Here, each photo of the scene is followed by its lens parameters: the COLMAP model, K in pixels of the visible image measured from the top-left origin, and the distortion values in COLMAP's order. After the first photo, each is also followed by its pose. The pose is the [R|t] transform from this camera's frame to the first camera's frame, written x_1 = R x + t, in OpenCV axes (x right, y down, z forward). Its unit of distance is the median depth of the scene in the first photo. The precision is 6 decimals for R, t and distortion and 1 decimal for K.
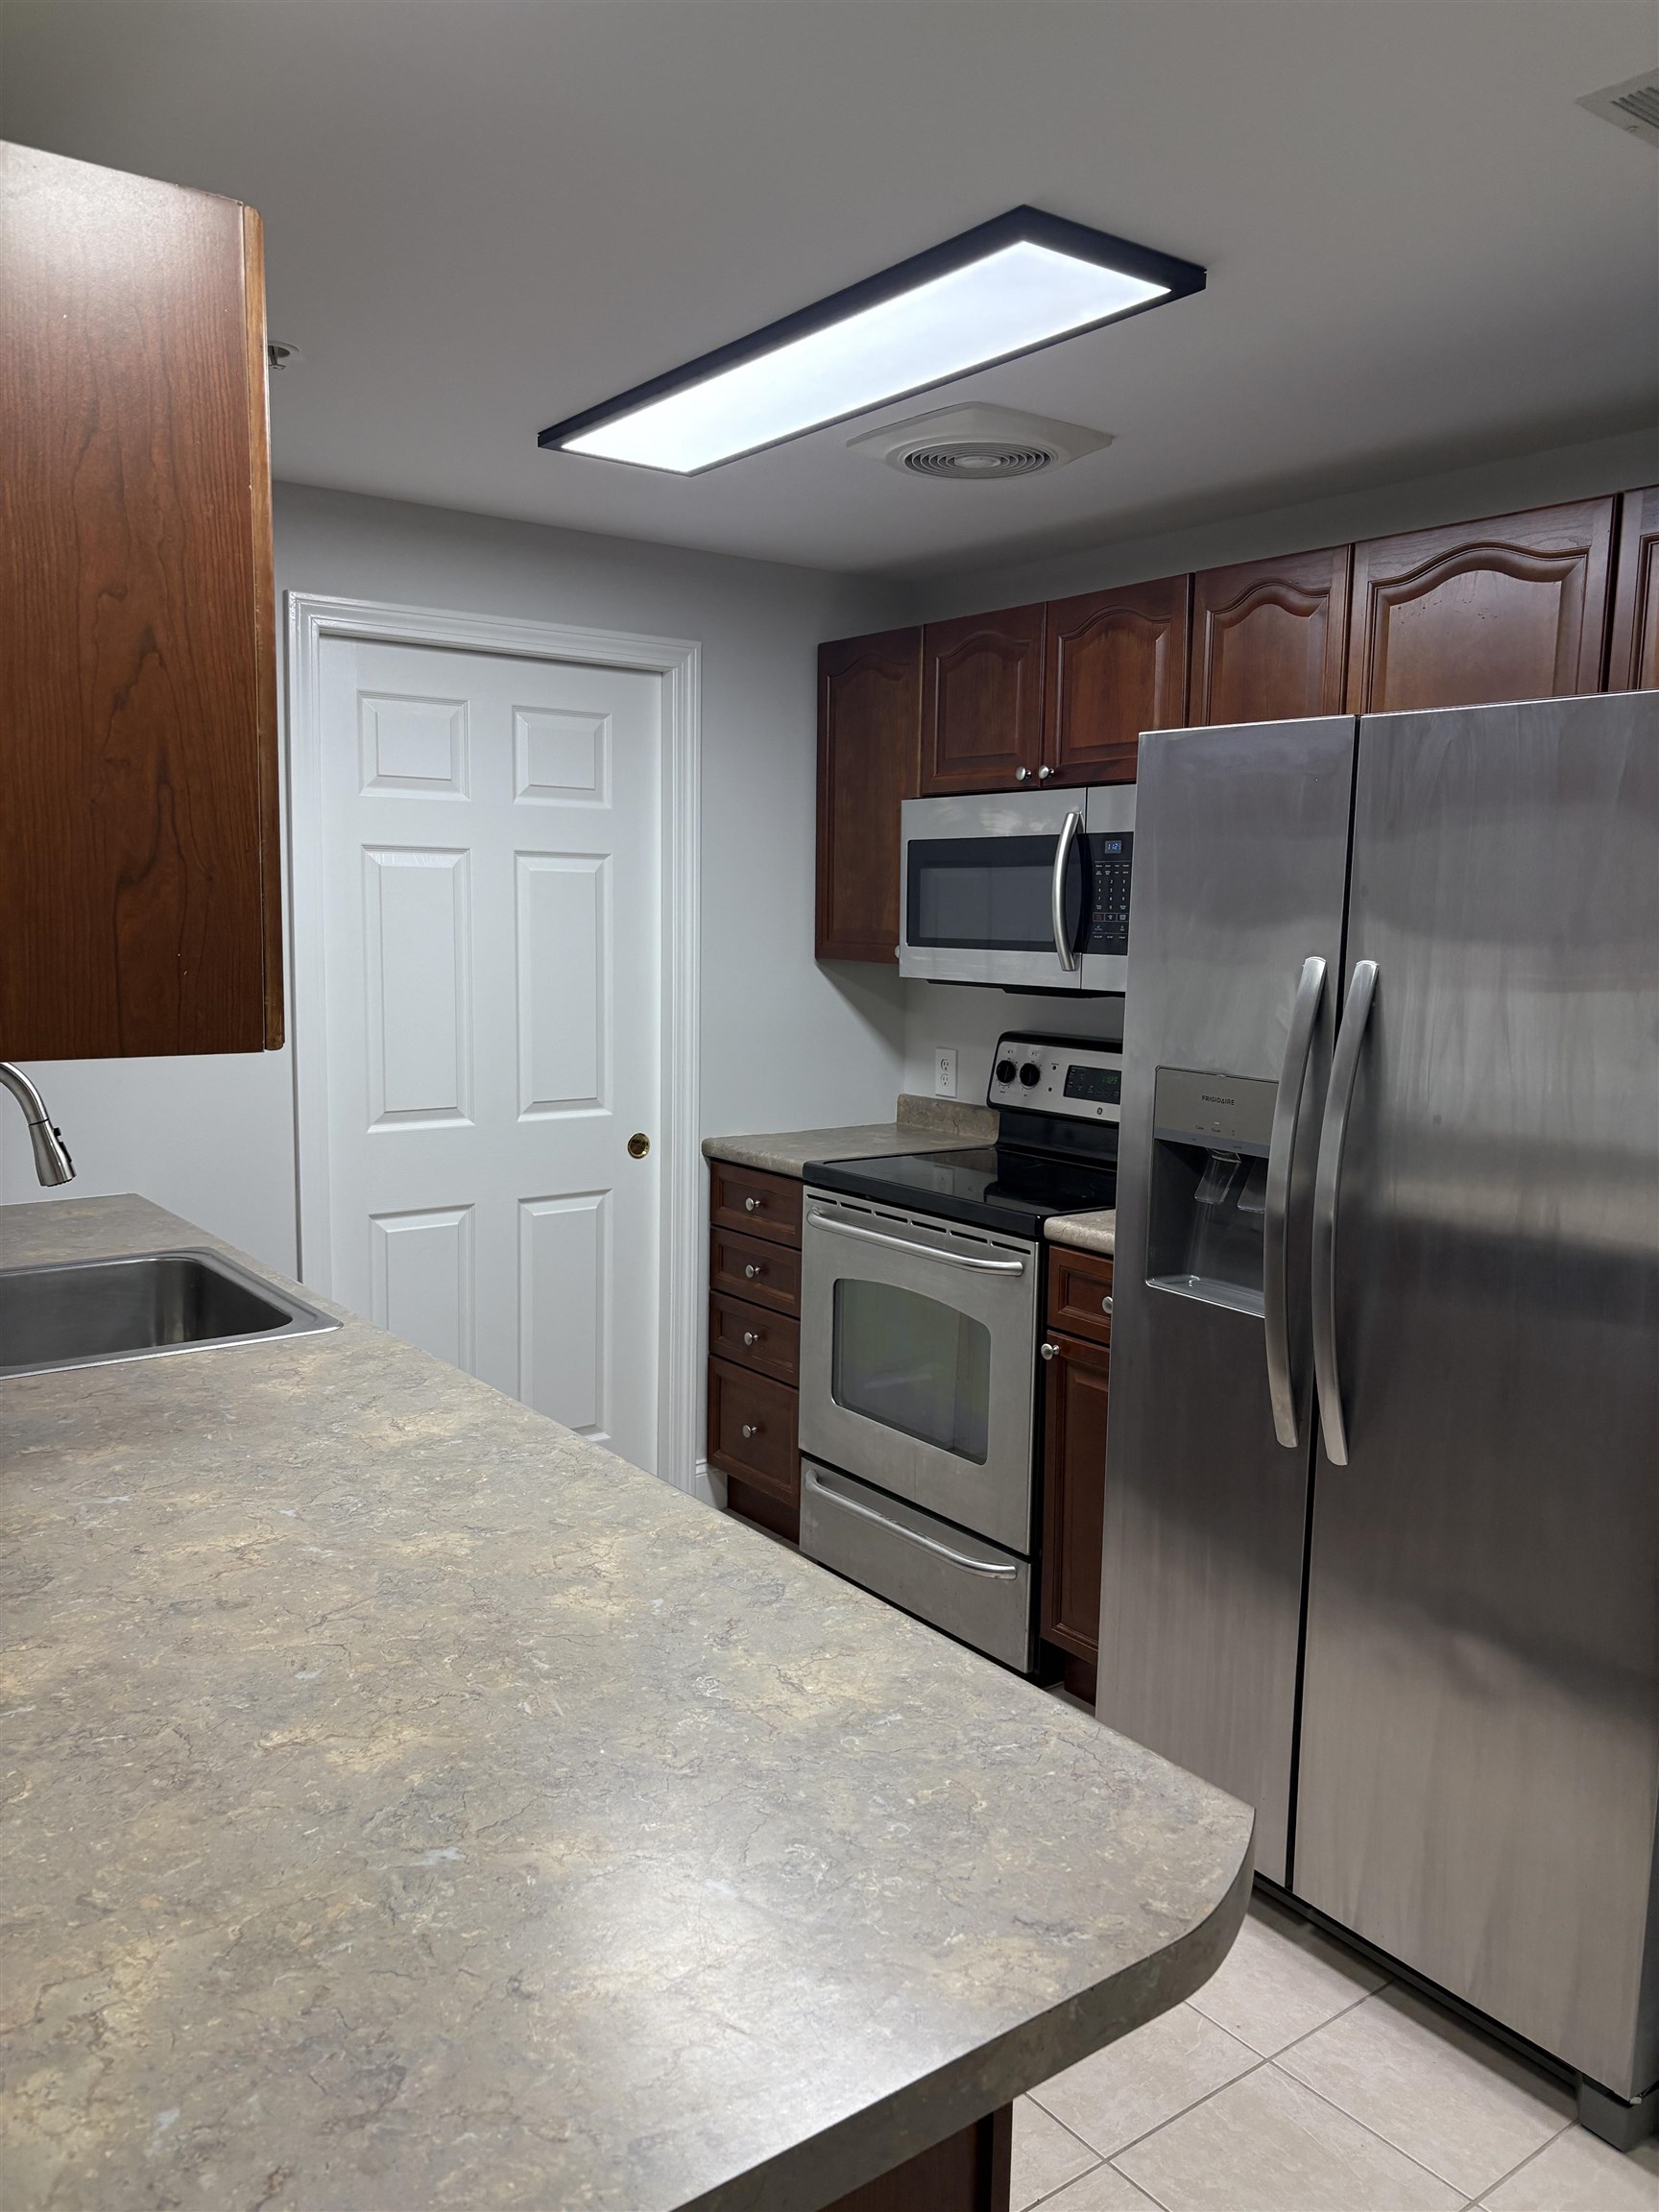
lens RADIAL K [[1663.9, 0, 829.5], [0, 1663.9, 1106.0], [0, 0, 1]] dist [-0.007625, 0.003753]
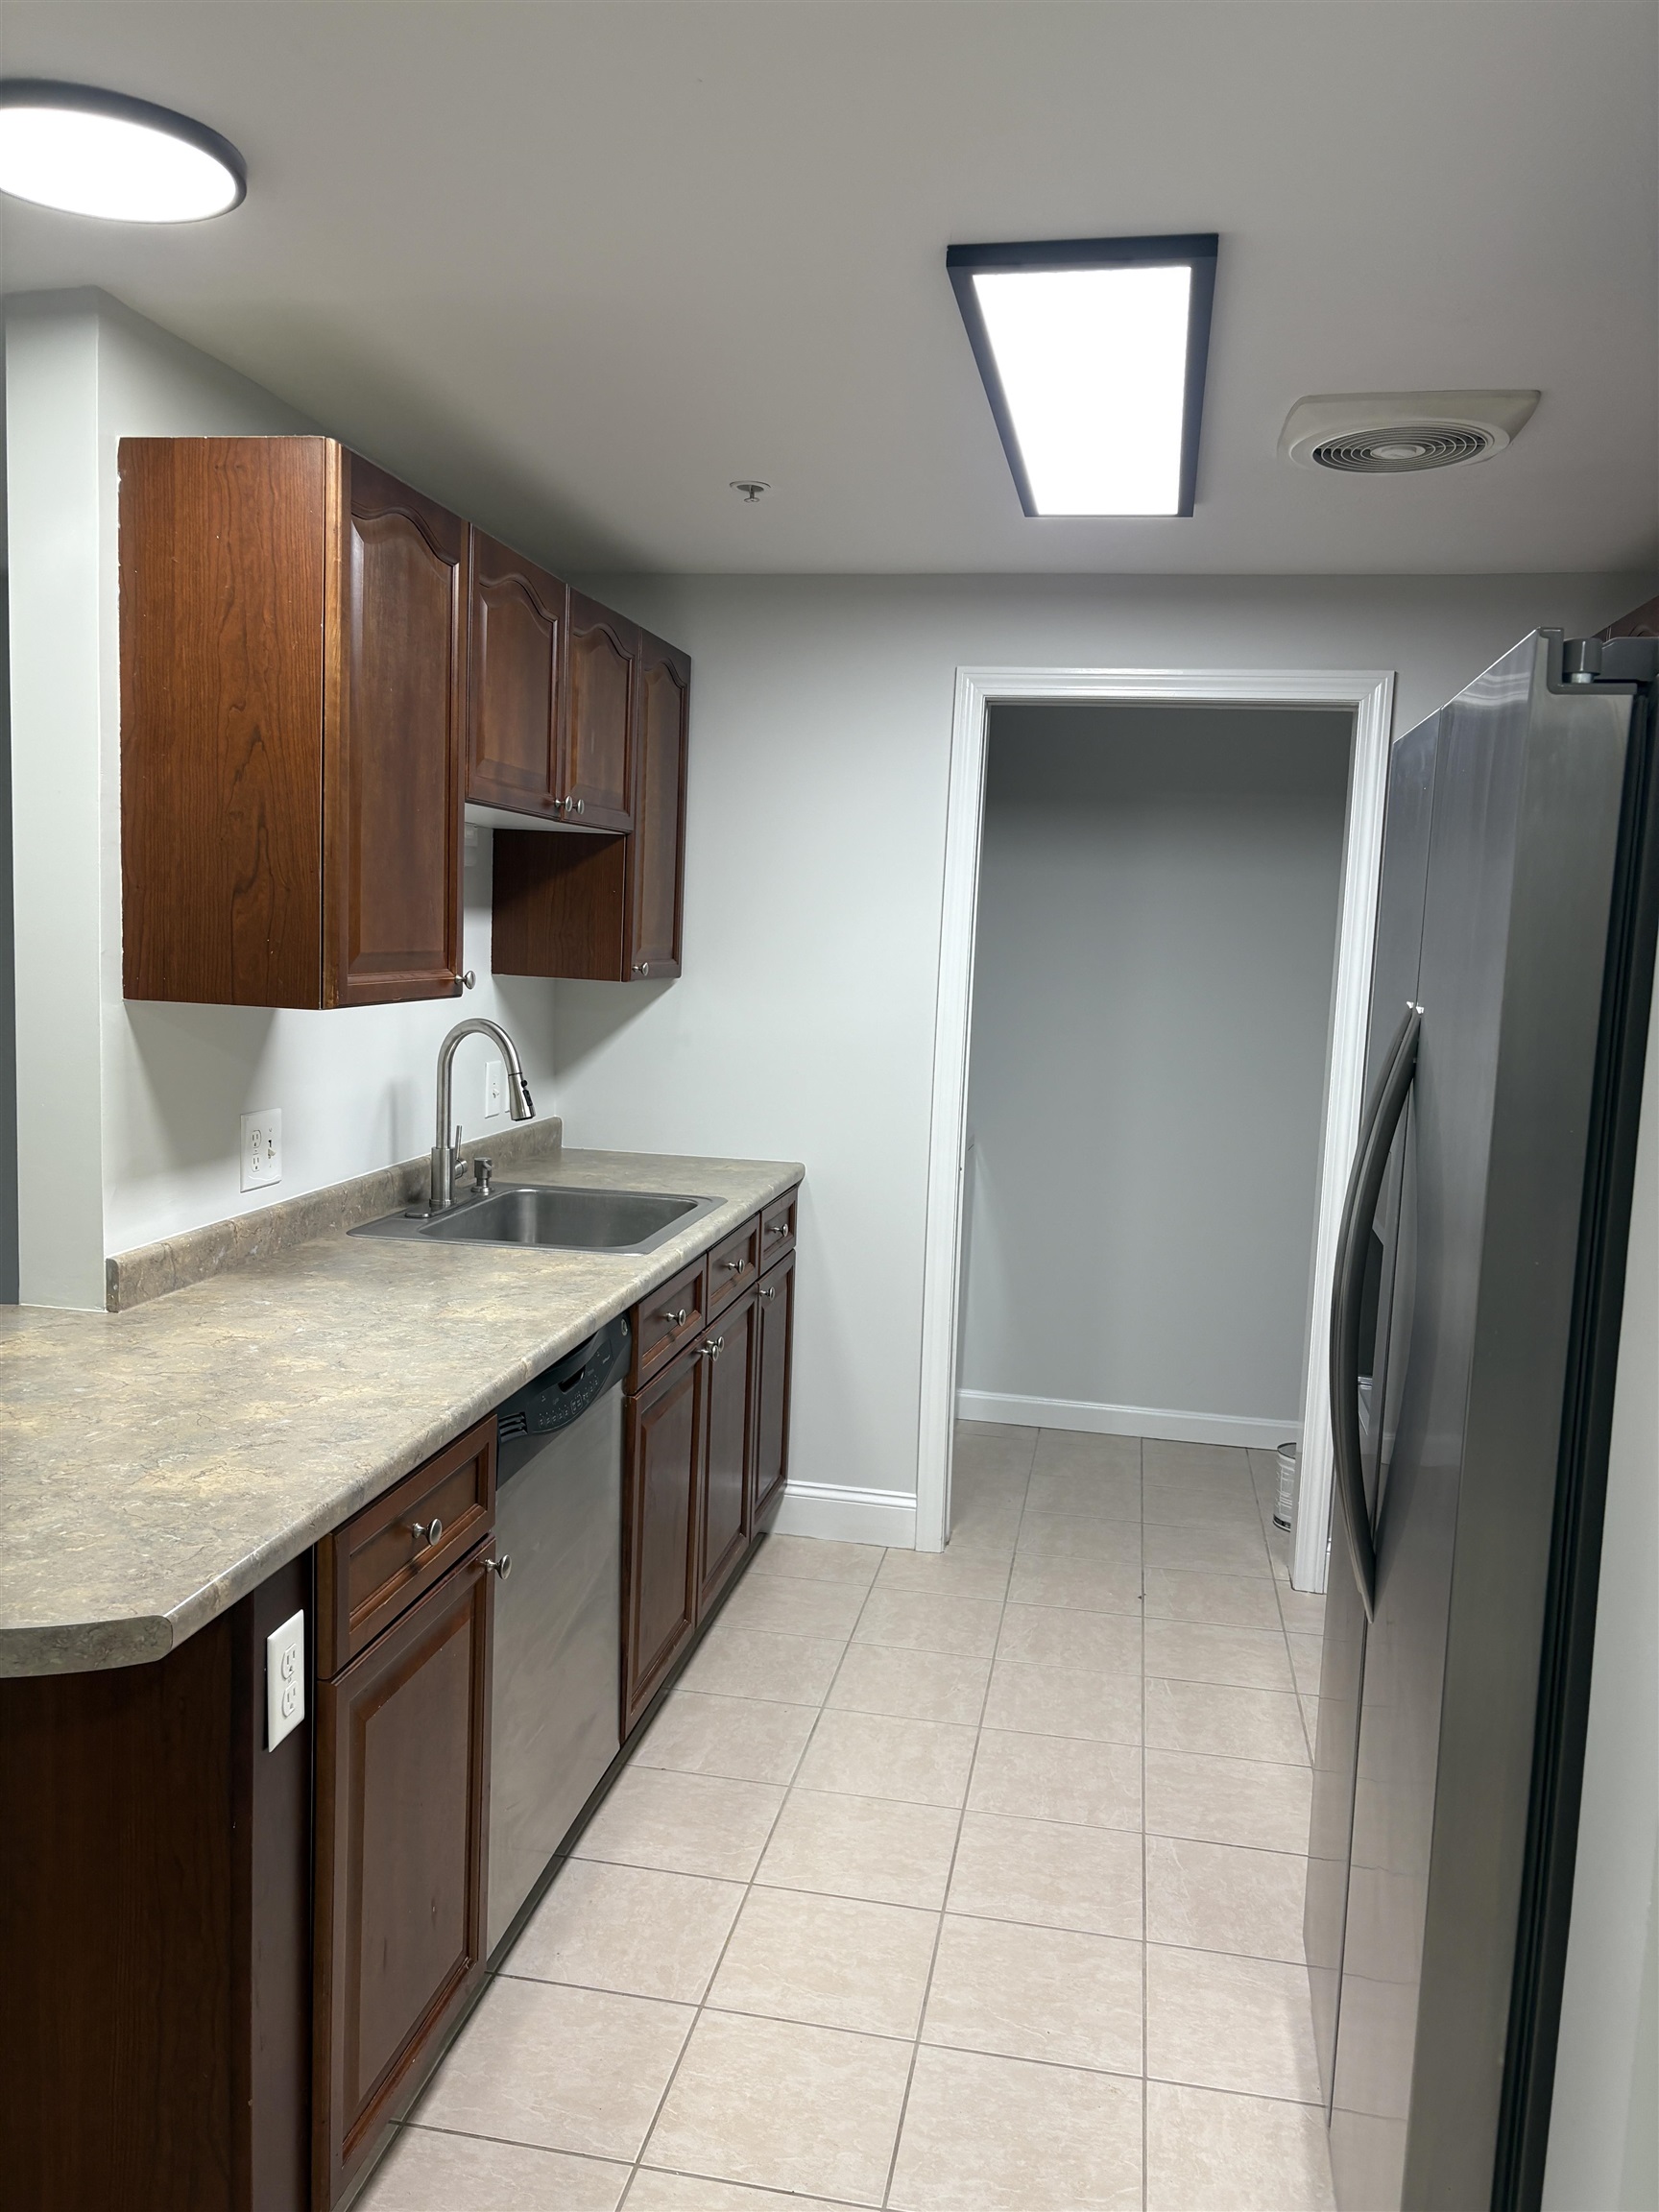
lens RADIAL K [[1663.9, 0, 829.5], [0, 1663.9, 1106.0], [0, 0, 1]] dist [-0.007625, 0.003753]
pose [[0.678559, 0.094432, -0.728450, 1.099657], [-0.119646, 0.992667, 0.017232, -0.029796], [0.724736, 0.075463, 0.684882, 0.359936]]
